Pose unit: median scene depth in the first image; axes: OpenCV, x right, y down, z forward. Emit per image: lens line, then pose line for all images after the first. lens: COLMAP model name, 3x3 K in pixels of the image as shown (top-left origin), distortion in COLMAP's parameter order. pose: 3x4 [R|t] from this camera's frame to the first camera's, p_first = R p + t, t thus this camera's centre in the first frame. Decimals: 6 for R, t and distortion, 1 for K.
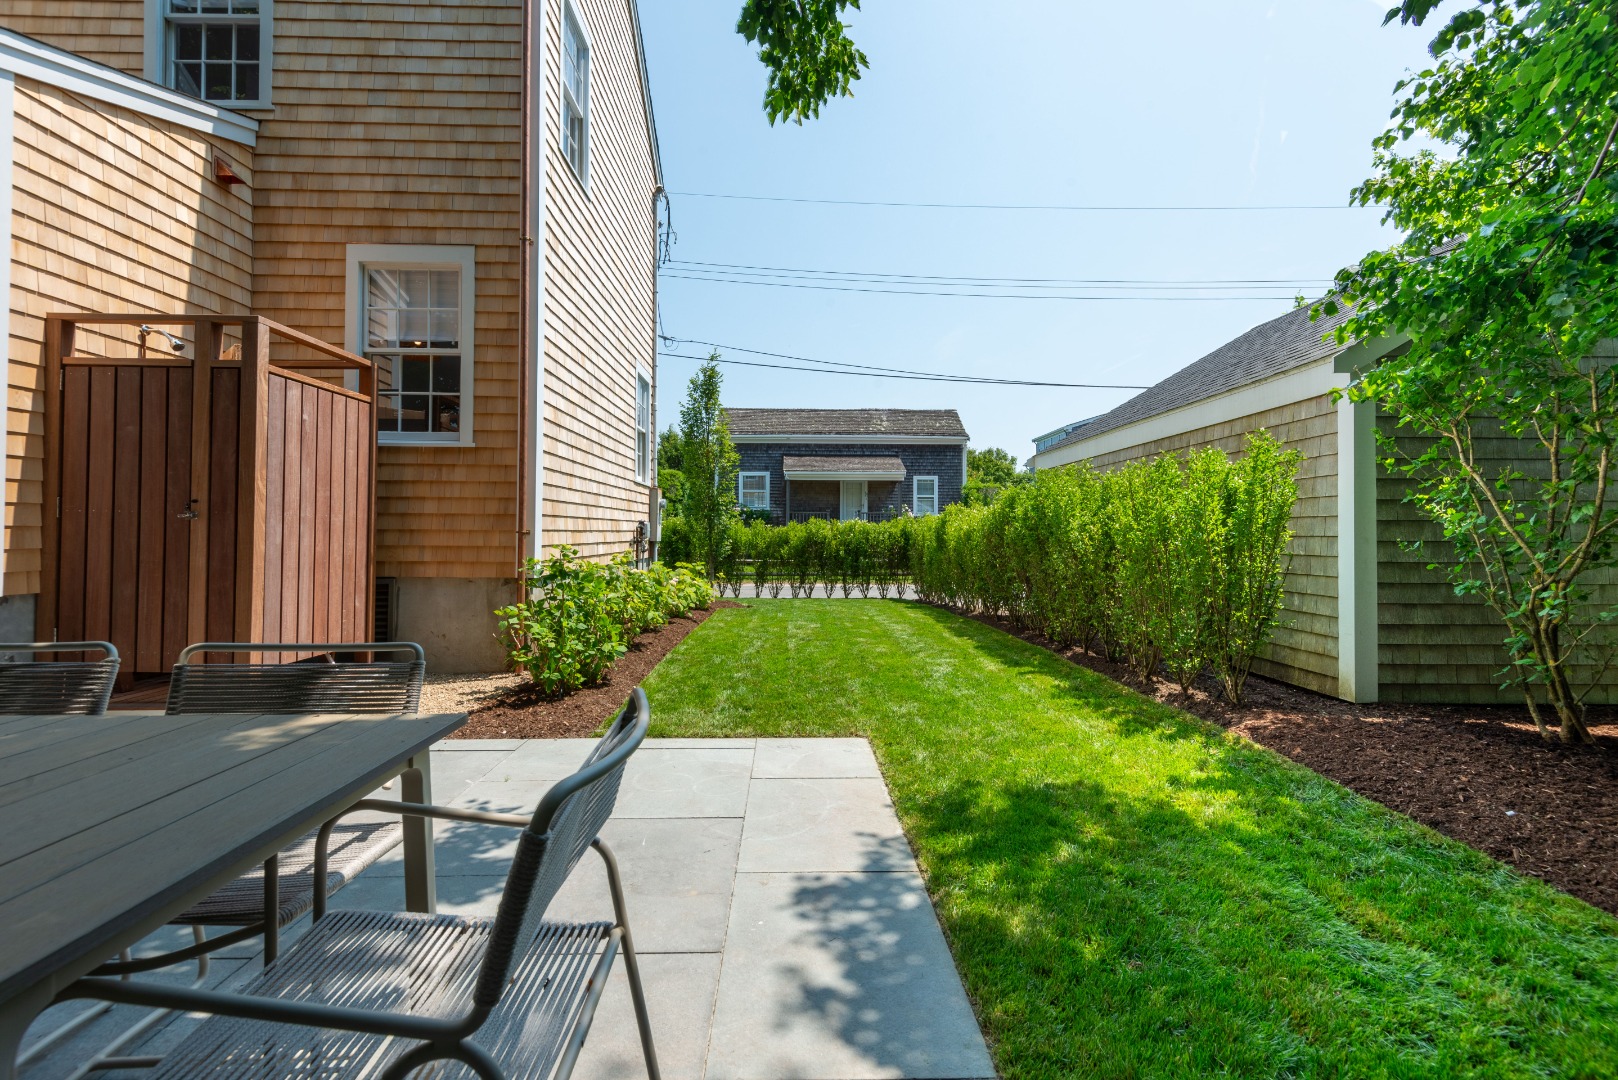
lens RADIAL K [[739.2, 0, 810.7], [0, 739.2, 522.4], [0, 0, 1]] dist [0.001262, -0.000337]
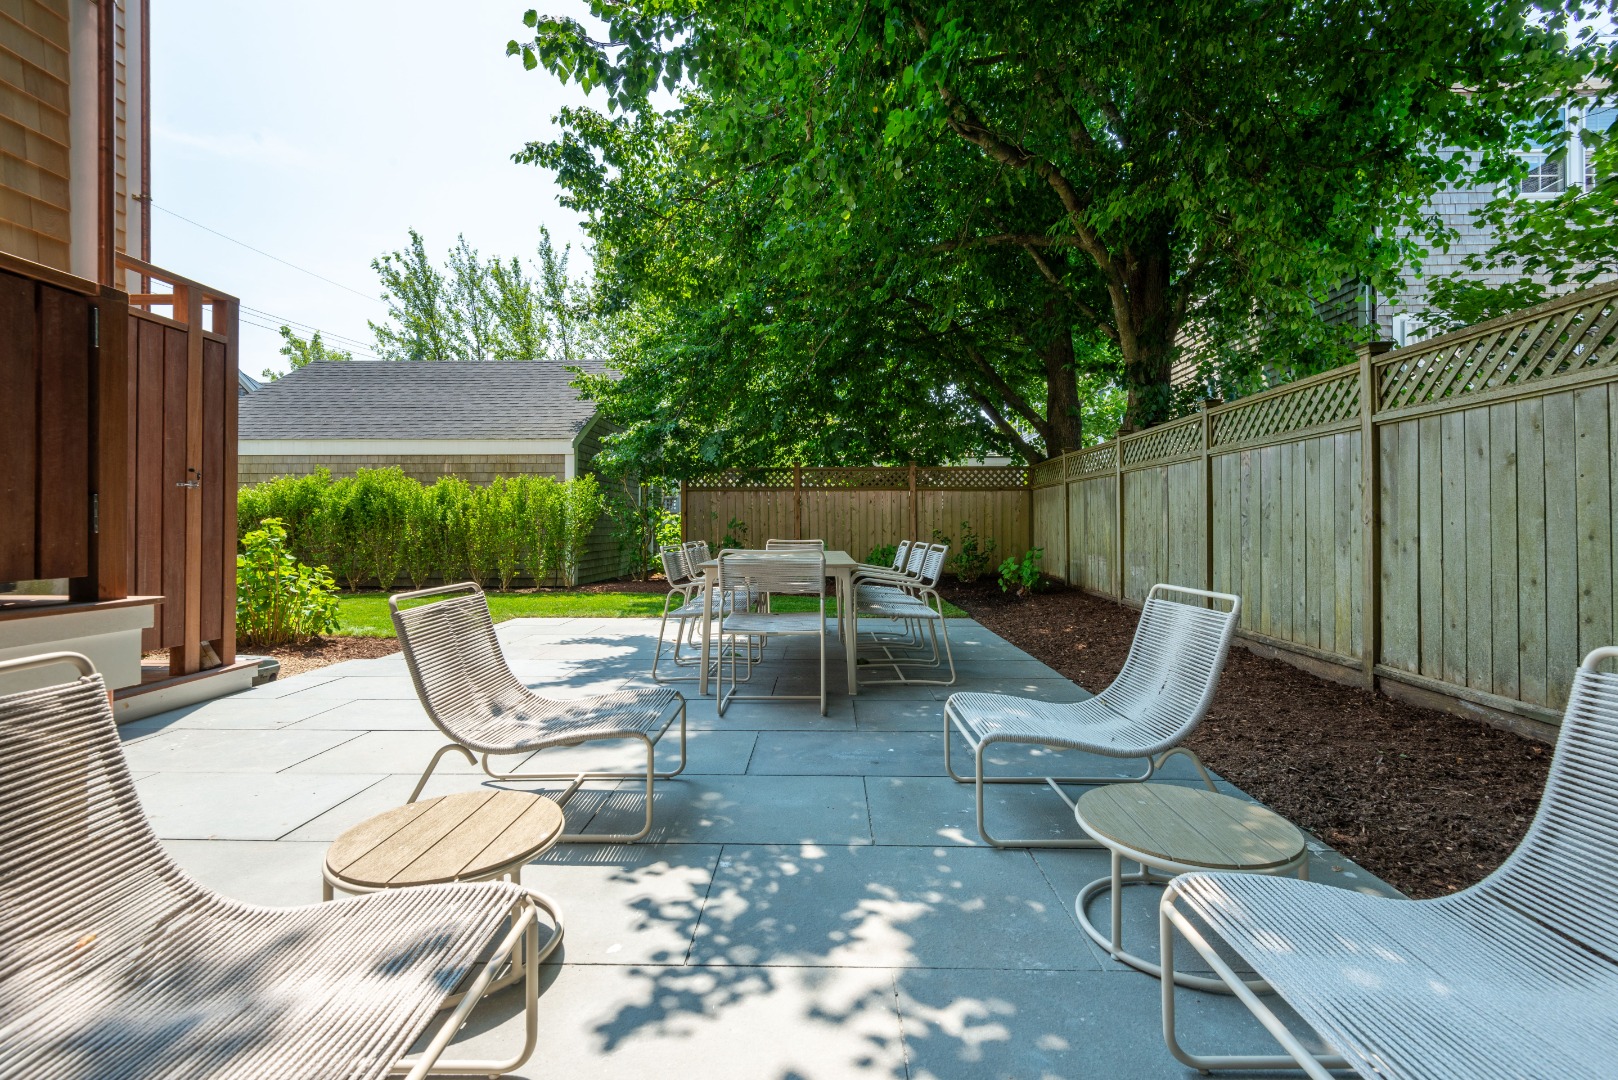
lens RADIAL K [[739.2, 0, 810.7], [0, 739.2, 522.4], [0, 0, 1]] dist [0.001262, -0.000337]
pose [[0.059627, 0.000472, 0.998221, -1.727776], [-0.013121, 0.999914, 0.000311, 0.027381], [-0.998135, -0.013116, 0.059628, 0.114888]]
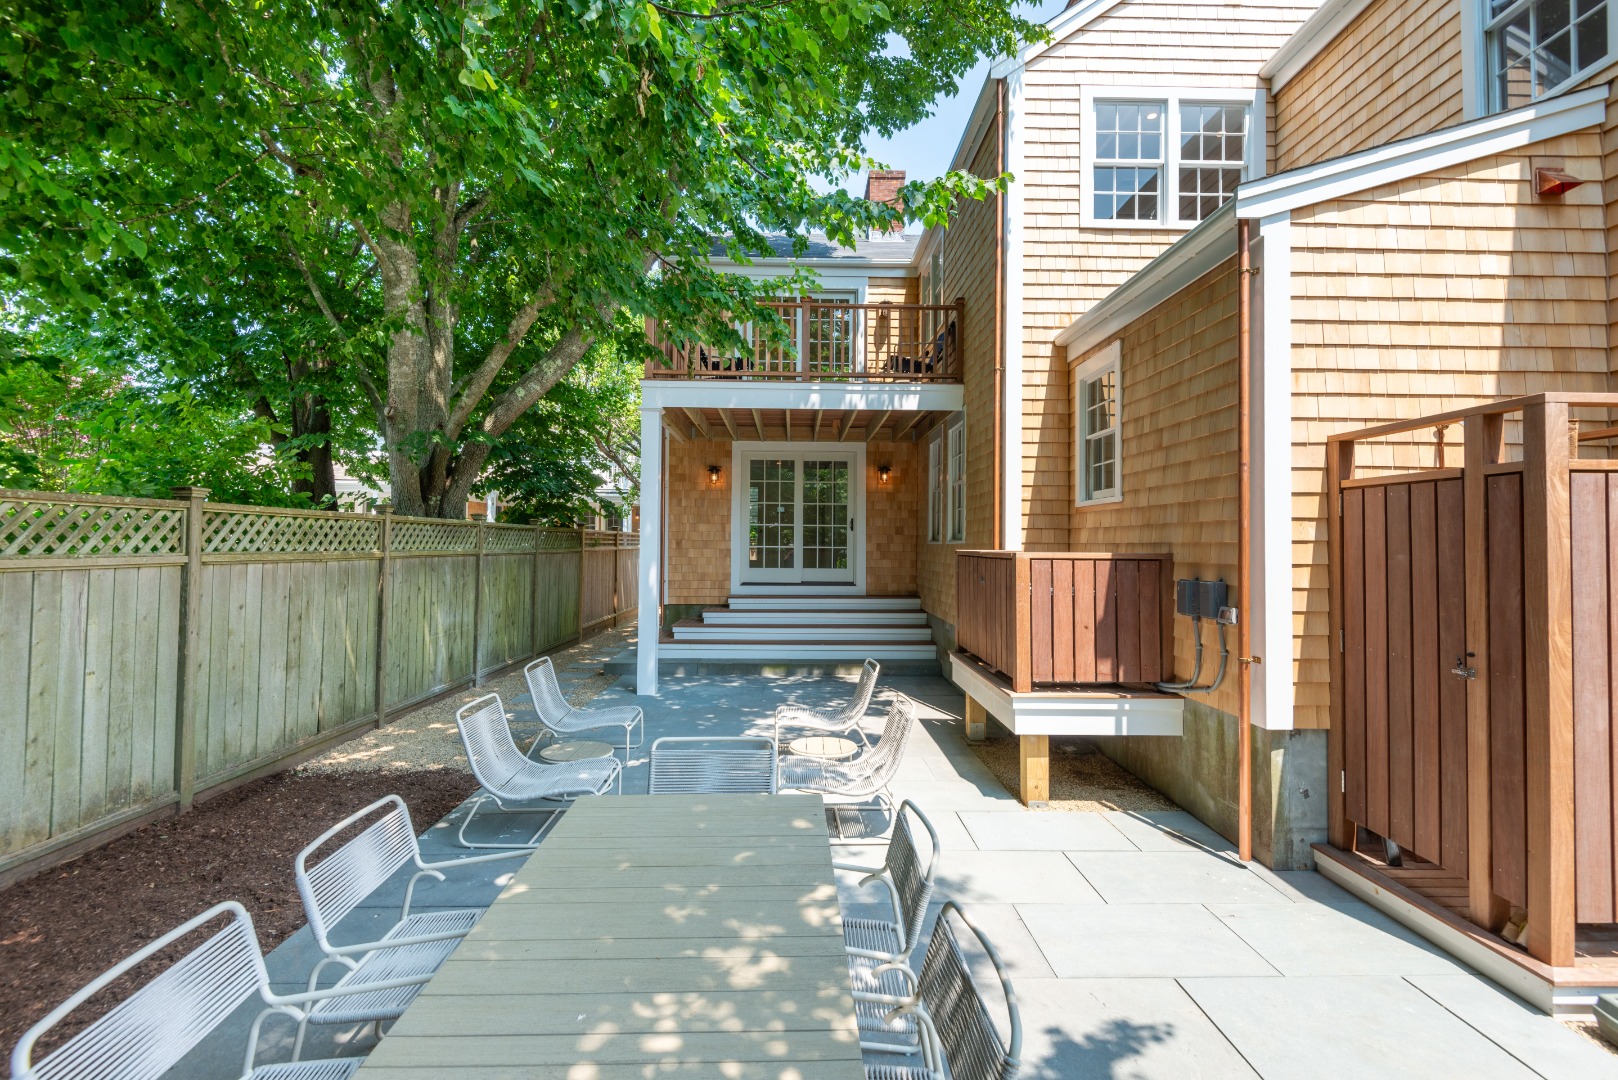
lens RADIAL K [[742.9, 0, 813.0], [0, 742.9, 520.4], [0, 0, 1]] dist [0.023165, -0.013977]
pose [[-0.005232, -0.034162, -0.999403, -0.058675], [0.004205, 0.999407, -0.034184, -0.141564], [0.999977, -0.004382, -0.005085, 0.330722]]
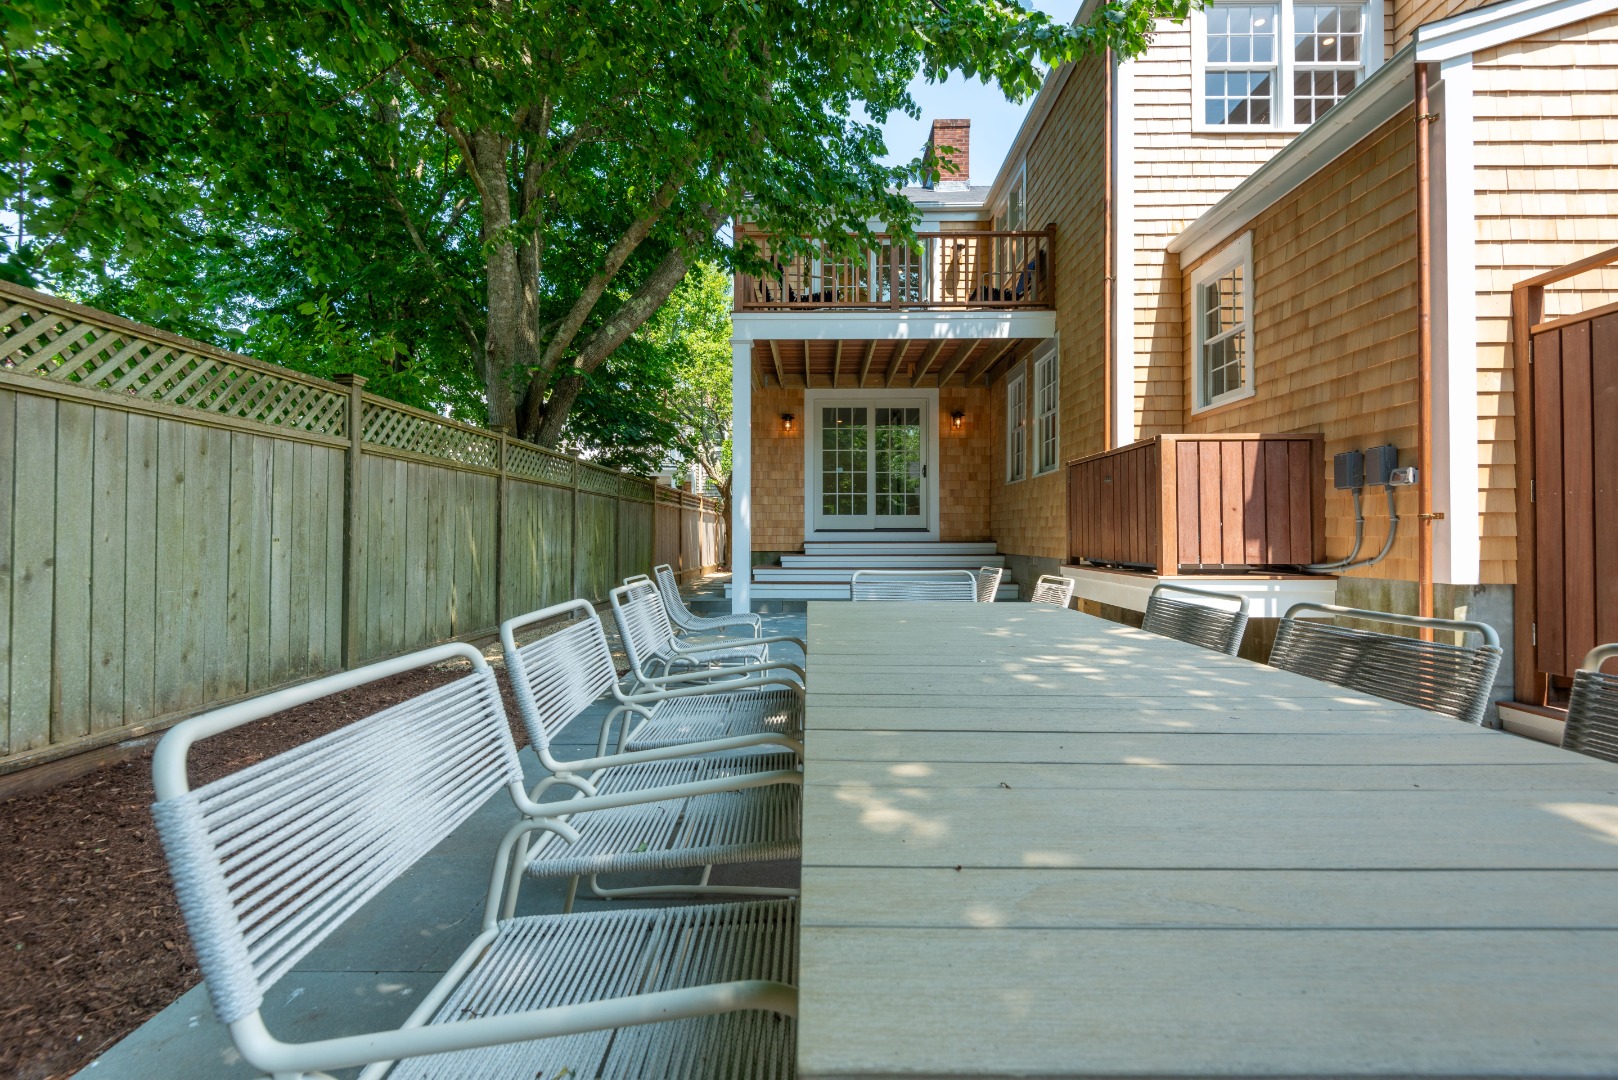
lens RADIAL K [[739.2, 0, 810.7], [0, 739.2, 522.4], [0, 0, 1]] dist [0.001262, -0.000337]
pose [[-0.037861, -0.023914, -0.998997, -0.070423], [0.013264, 0.999614, -0.024431, 0.027944], [0.999195, -0.014175, -0.037529, 0.141381]]
